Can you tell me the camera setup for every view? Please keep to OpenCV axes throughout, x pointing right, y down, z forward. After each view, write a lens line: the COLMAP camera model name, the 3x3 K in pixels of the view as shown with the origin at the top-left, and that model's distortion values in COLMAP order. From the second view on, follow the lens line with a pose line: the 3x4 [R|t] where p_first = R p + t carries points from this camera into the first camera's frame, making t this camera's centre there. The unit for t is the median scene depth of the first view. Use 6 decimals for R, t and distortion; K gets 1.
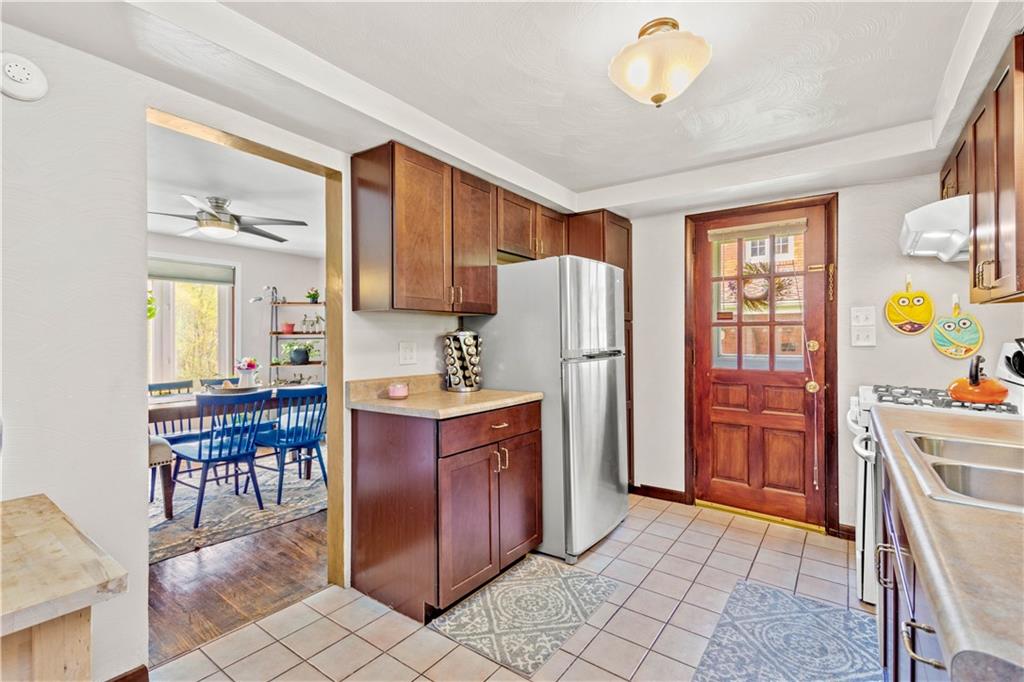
lens RADIAL K [[456.7, 0, 506.4], [0, 456.7, 341.1], [0, 0, 1]] dist [0.010026, -0.001299]
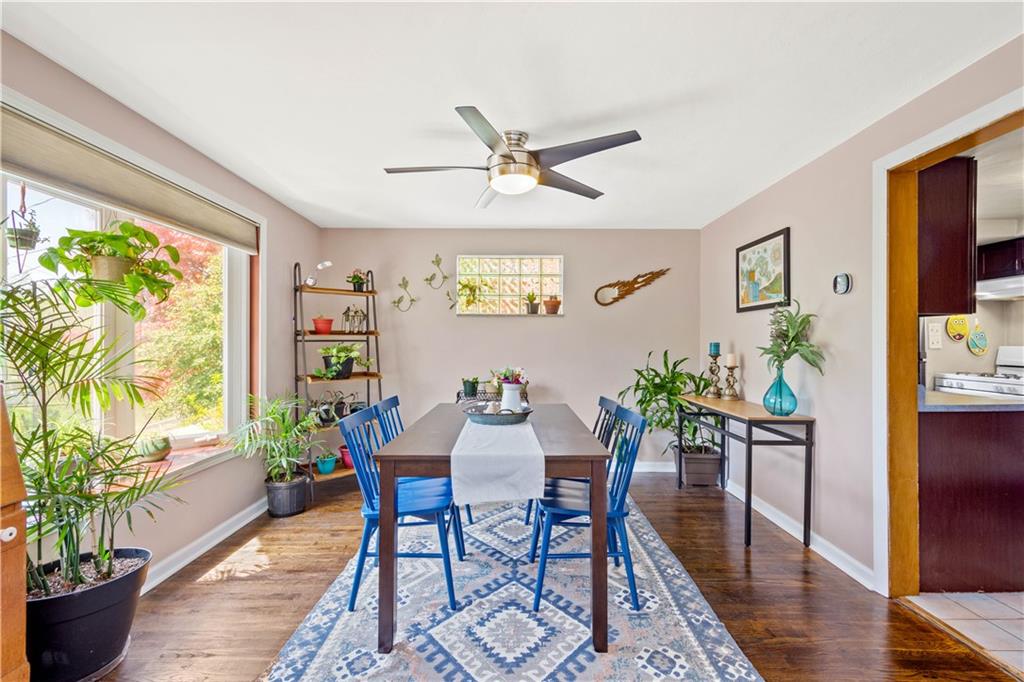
lens RADIAL K [[456.7, 0, 509.7], [0, 456.7, 345.1], [0, 0, 1]] dist [0.010026, -0.001299]
pose [[0.797749, 0.000863, 0.602989, -1.222515], [-0.001289, 0.999999, 0.000274, 0.000395], [-0.602988, -0.000996, 0.797749, 0.542476]]
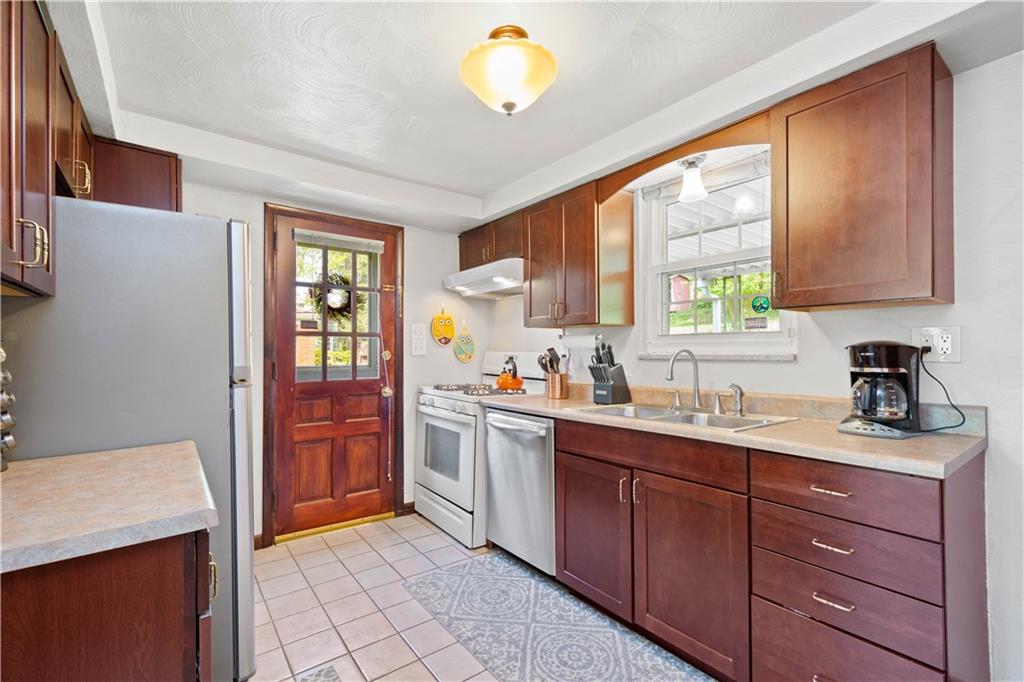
lens RADIAL K [[456.7, 0, 512.2], [0, 456.7, 347.2], [0, 0, 1]] dist [0.010026, -0.001299]
pose [[0.273486, 0.001231, 0.961875, -0.313918], [0.002156, 0.999996, -0.001893, -0.006716], [-0.961873, 0.002591, 0.273483, 0.365584]]
